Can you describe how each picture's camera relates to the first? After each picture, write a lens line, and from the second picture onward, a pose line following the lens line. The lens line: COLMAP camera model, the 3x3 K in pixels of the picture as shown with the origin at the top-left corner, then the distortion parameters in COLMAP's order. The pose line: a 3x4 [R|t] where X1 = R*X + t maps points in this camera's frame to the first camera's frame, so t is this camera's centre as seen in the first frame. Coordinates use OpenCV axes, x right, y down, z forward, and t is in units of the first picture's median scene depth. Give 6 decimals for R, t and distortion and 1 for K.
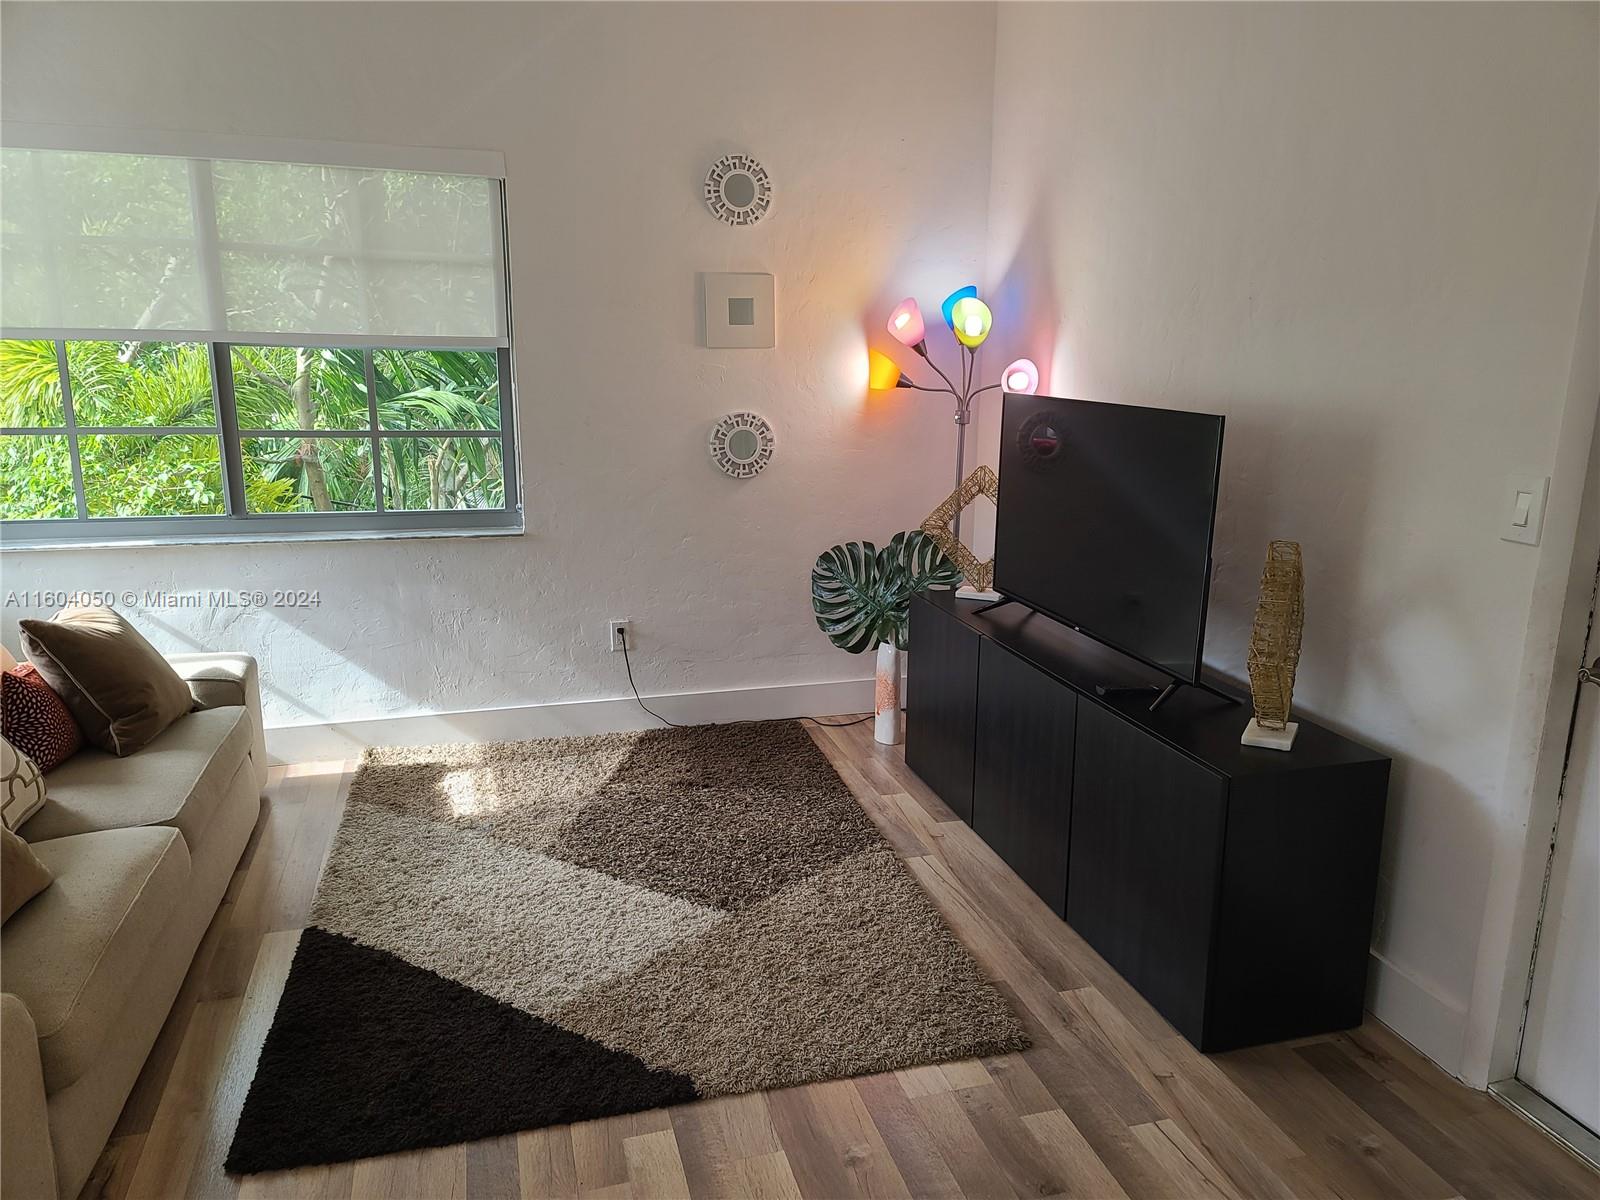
lens RADIAL K [[1178.8, 0, 837.9], [0, 1178.8, 609.7], [0, 0, 1]] dist [0.086671, -0.090853]
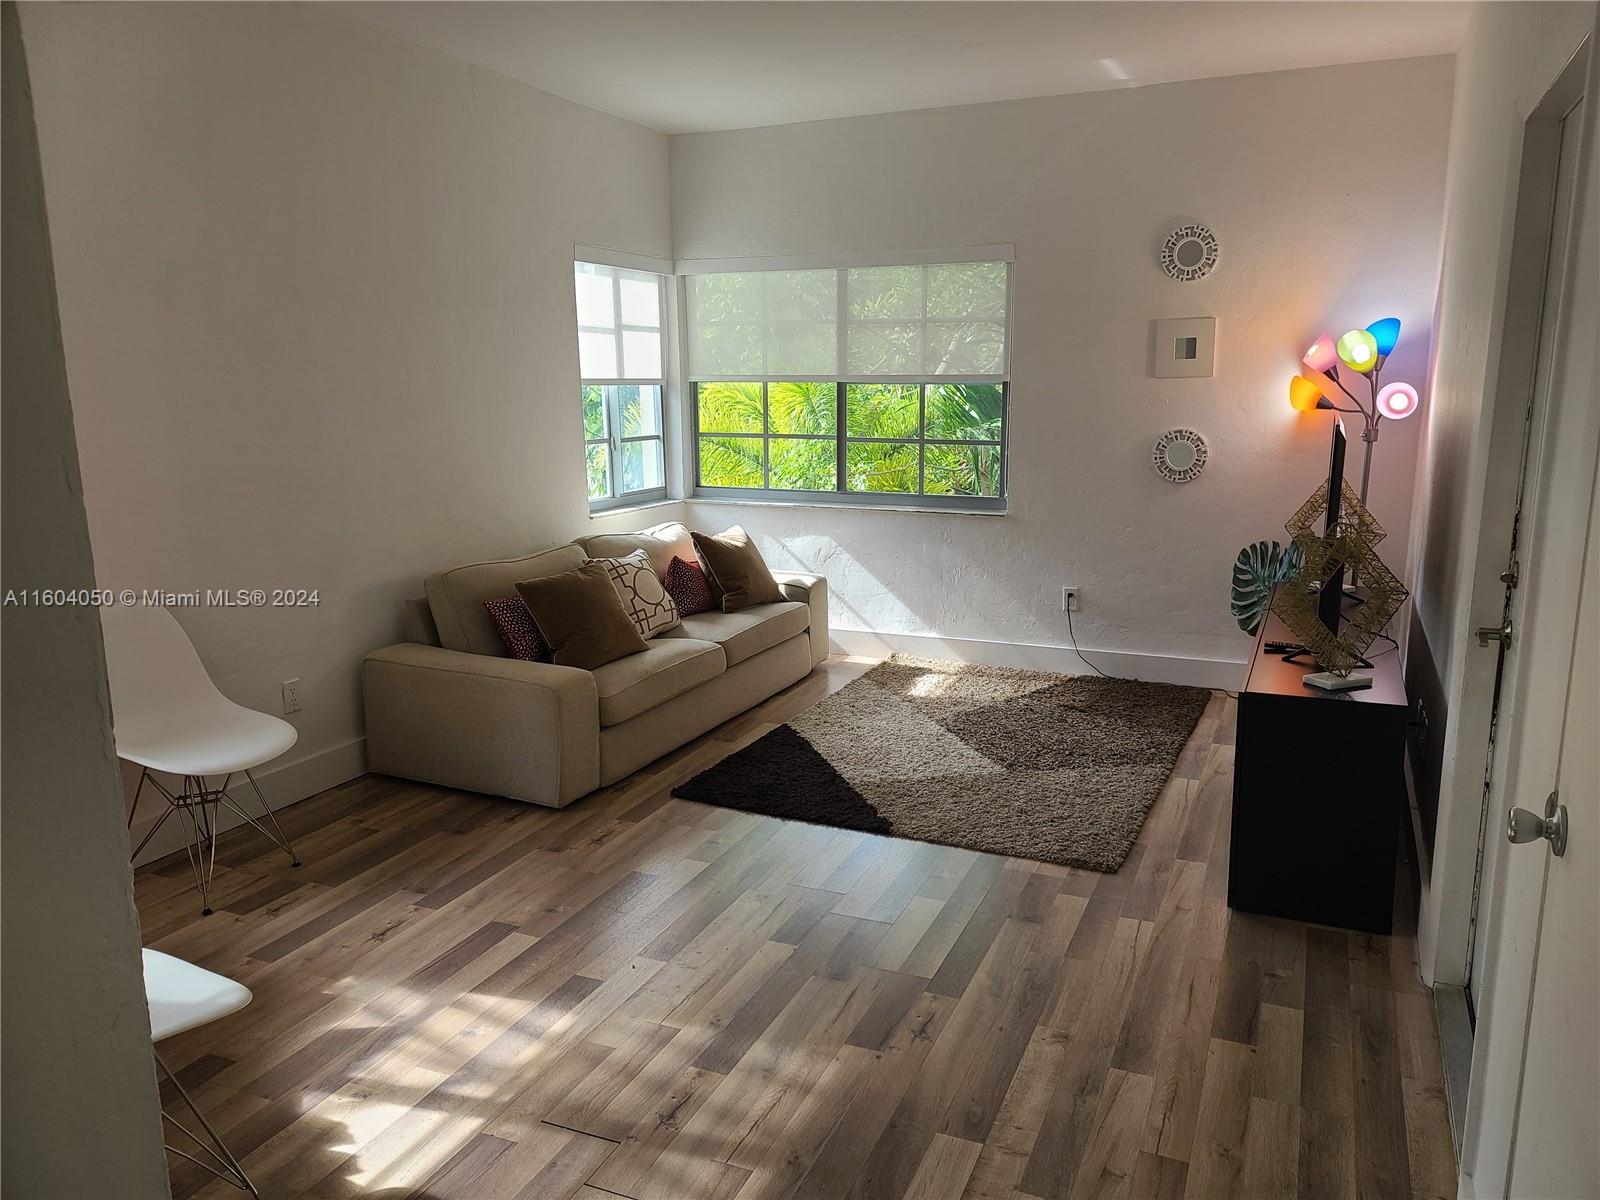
lens RADIAL K [[1178.4, 0, 802.5], [0, 1178.4, 598.0], [0, 0, 1]] dist [0.079885, -0.084089]
pose [[0.754736, 0.106581, -0.647313, 0.472735], [-0.133419, 0.991030, 0.007615, 0.054575], [0.642319, 0.080616, 0.762186, -0.197921]]
